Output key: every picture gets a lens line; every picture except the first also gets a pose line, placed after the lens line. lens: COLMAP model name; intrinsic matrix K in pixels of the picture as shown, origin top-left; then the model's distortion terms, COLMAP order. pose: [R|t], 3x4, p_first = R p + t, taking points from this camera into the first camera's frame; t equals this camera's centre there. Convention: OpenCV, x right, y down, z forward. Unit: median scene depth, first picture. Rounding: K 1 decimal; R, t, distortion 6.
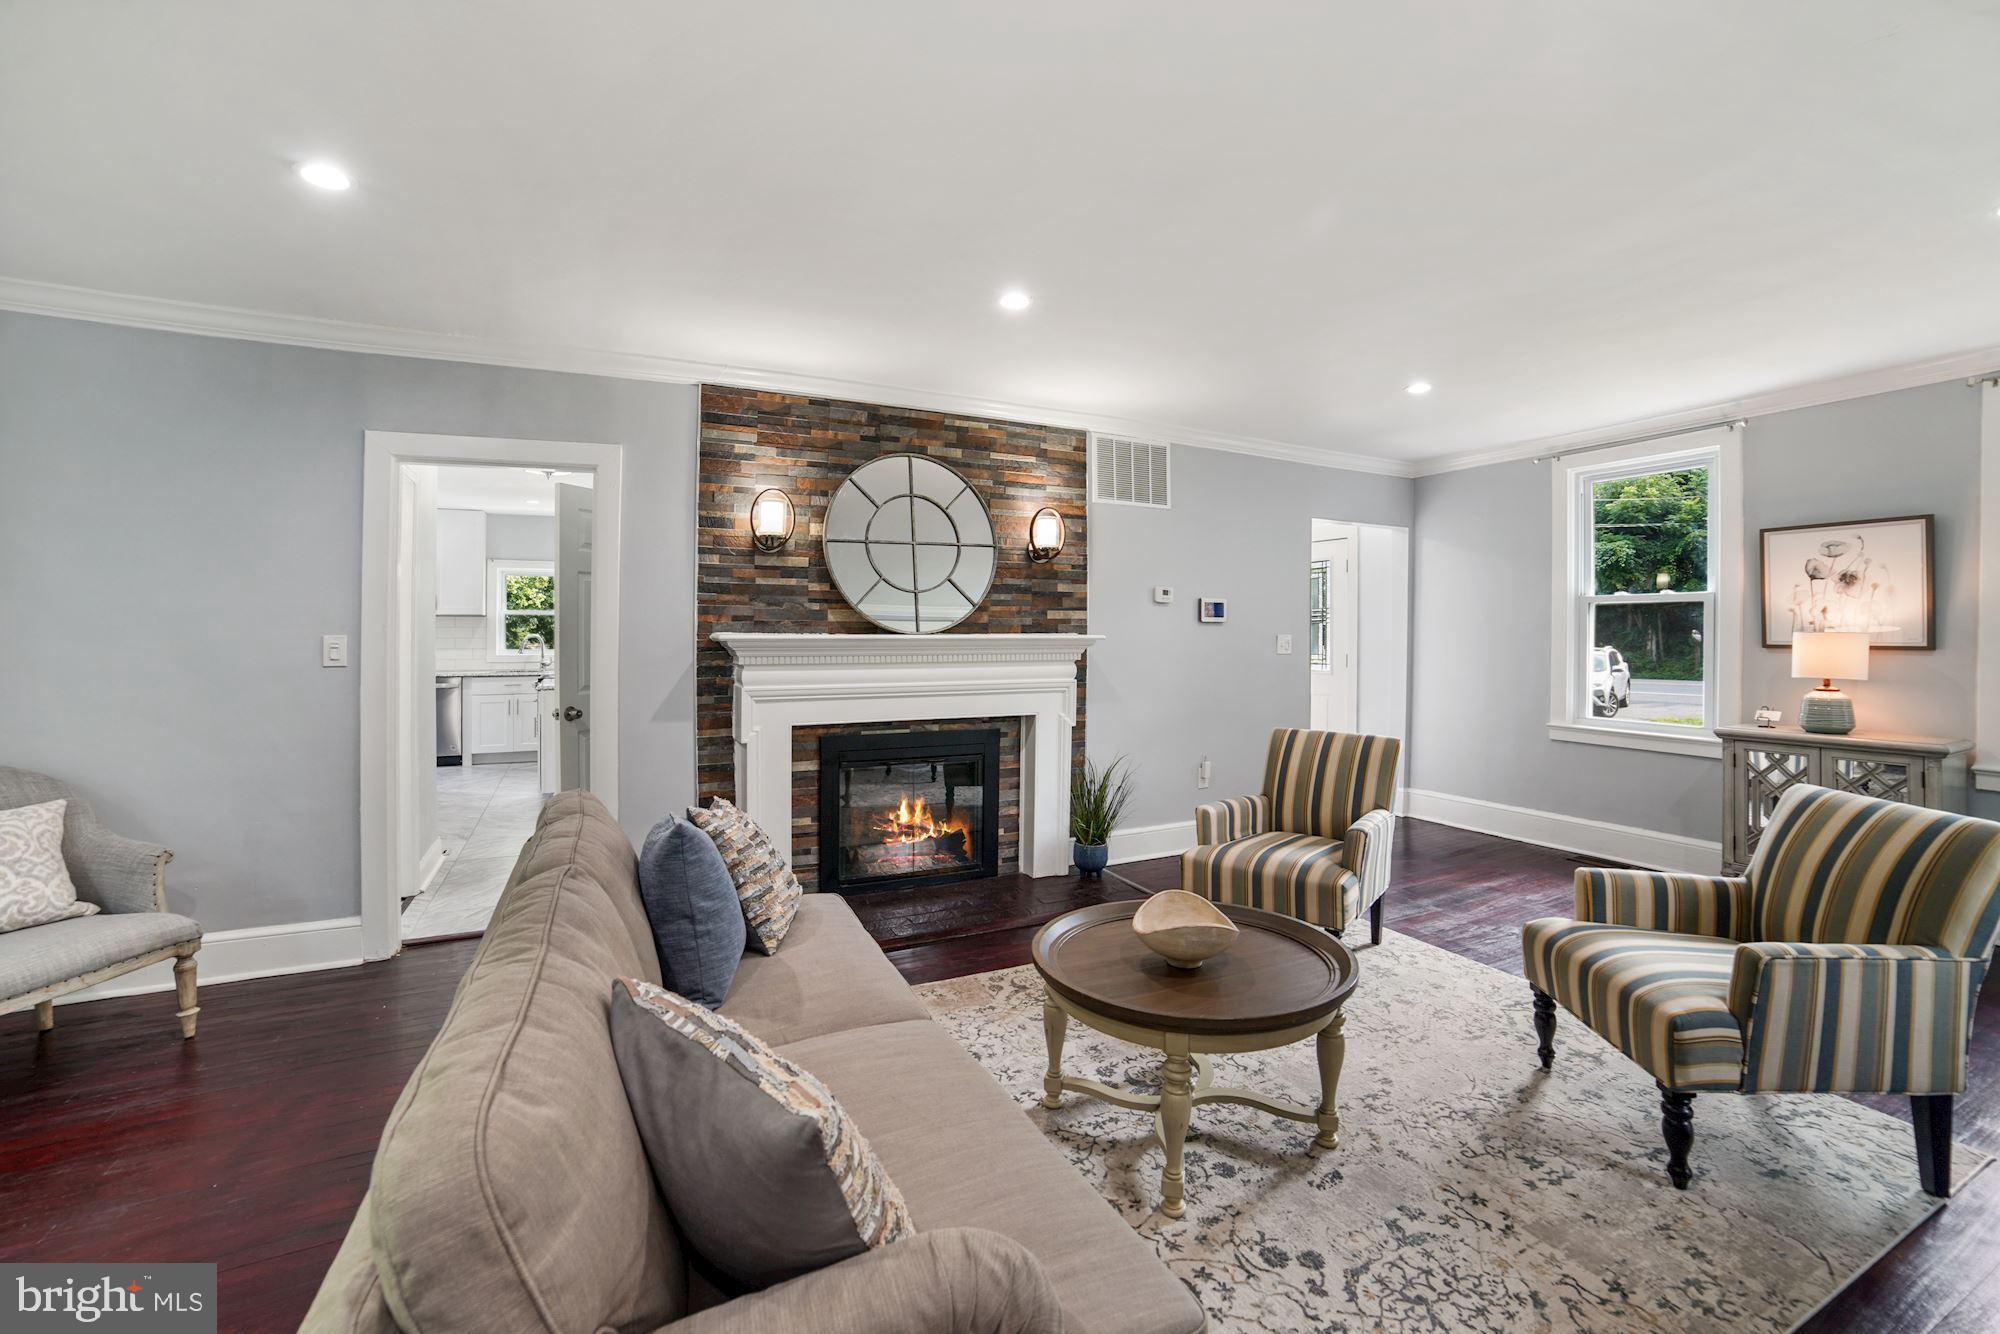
lens RADIAL K [[820.0, 0, 1010.7], [0, 820.0, 659.5], [0, 0, 1]] dist [-0.021622, -0.000060]
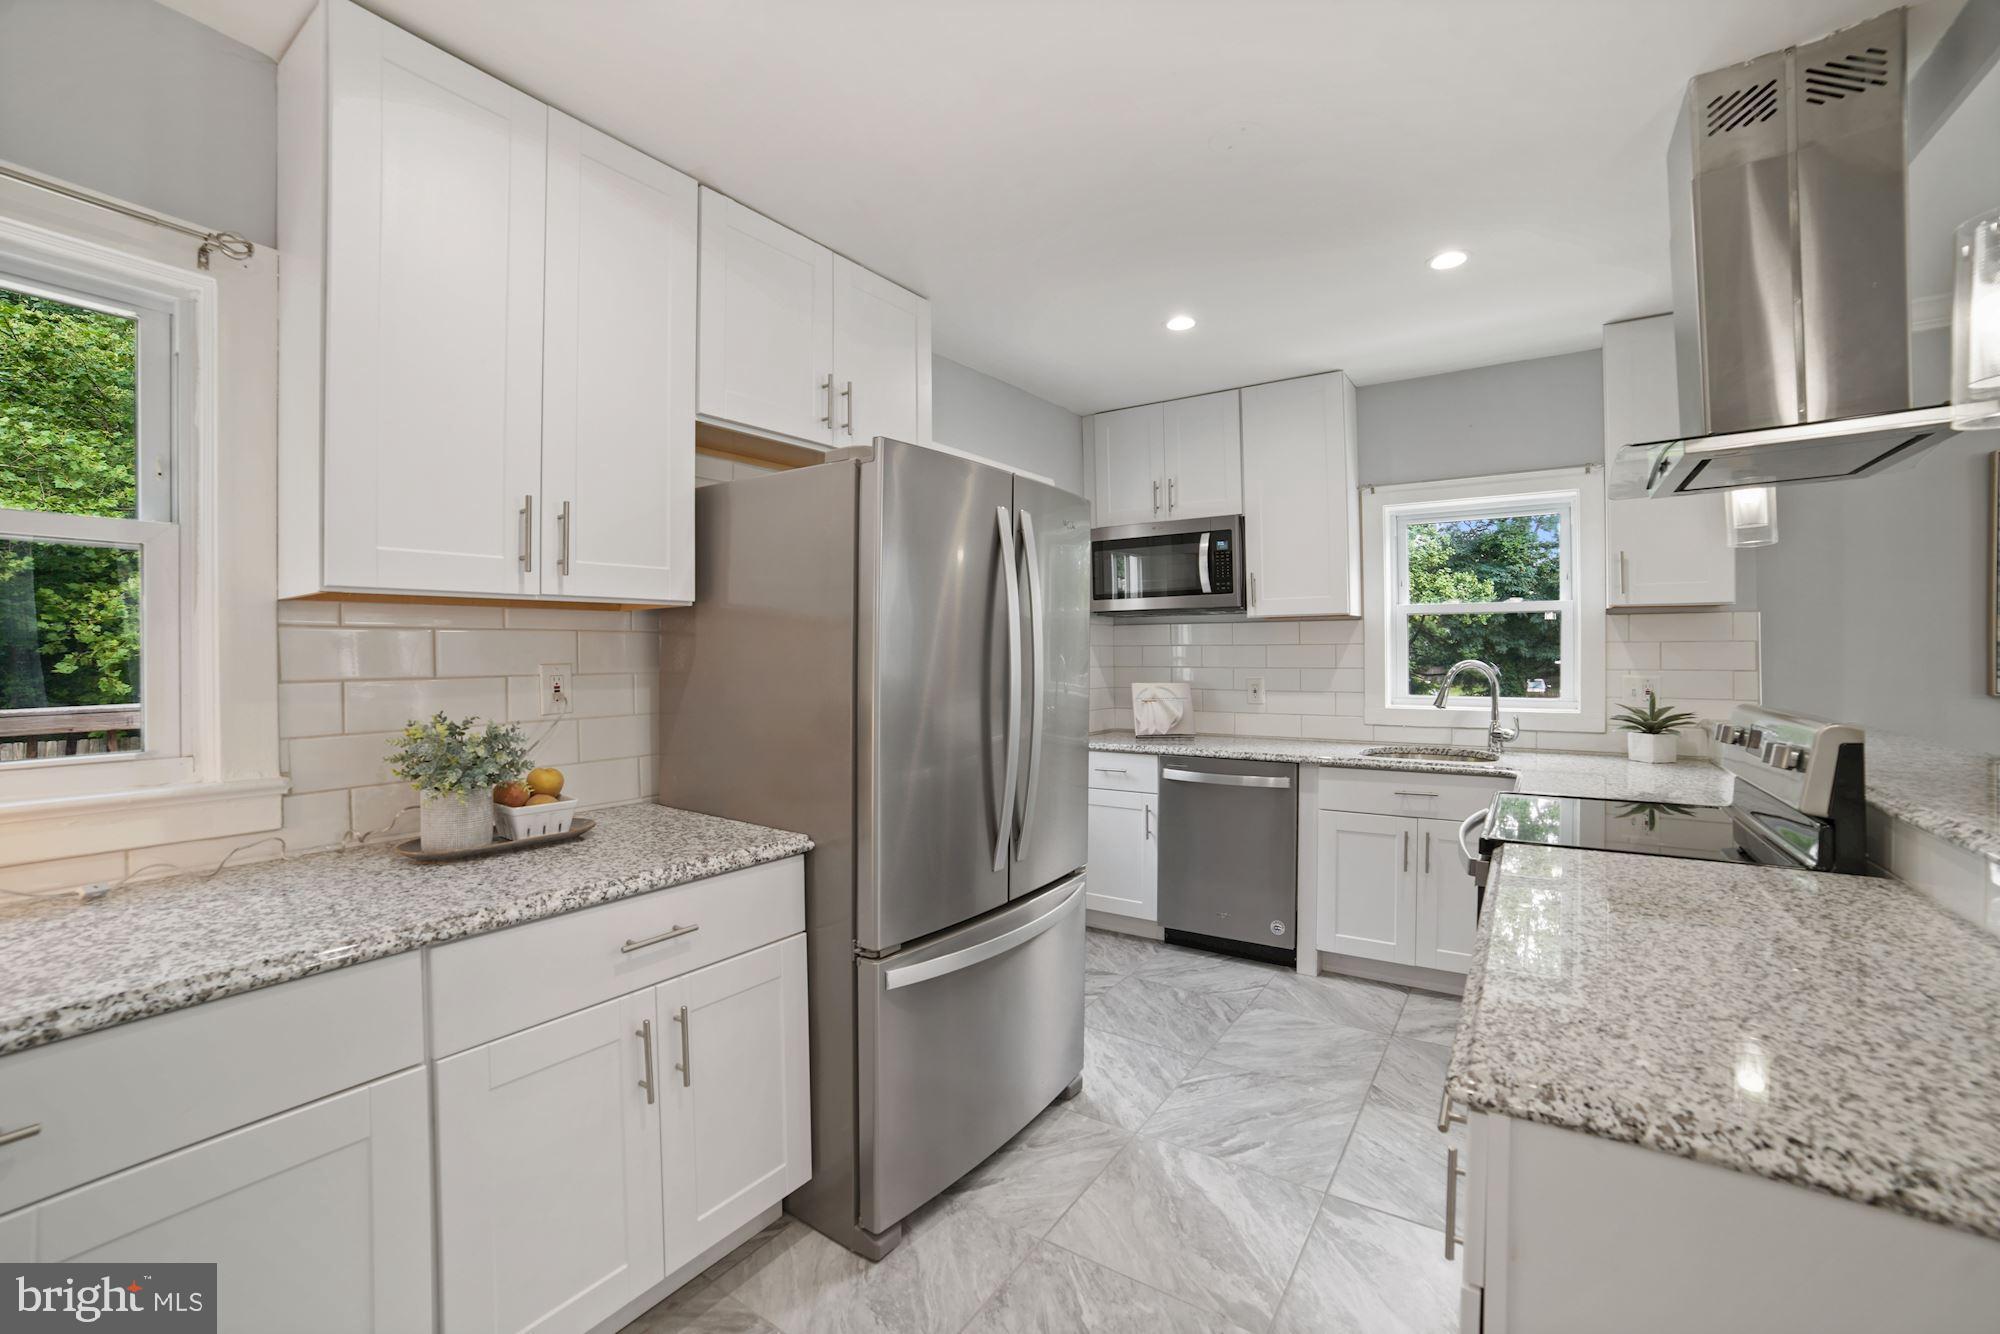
lens RADIAL K [[820.0, 0, 1003.7], [0, 820.0, 666.1], [0, 0, 1]] dist [-0.021622, -0.000060]
pose [[0.488689, 0.007067, -0.872430, -0.412050], [-0.016426, 0.999864, -0.001101, -0.027109], [0.872303, 0.014868, 0.488739, 0.710340]]
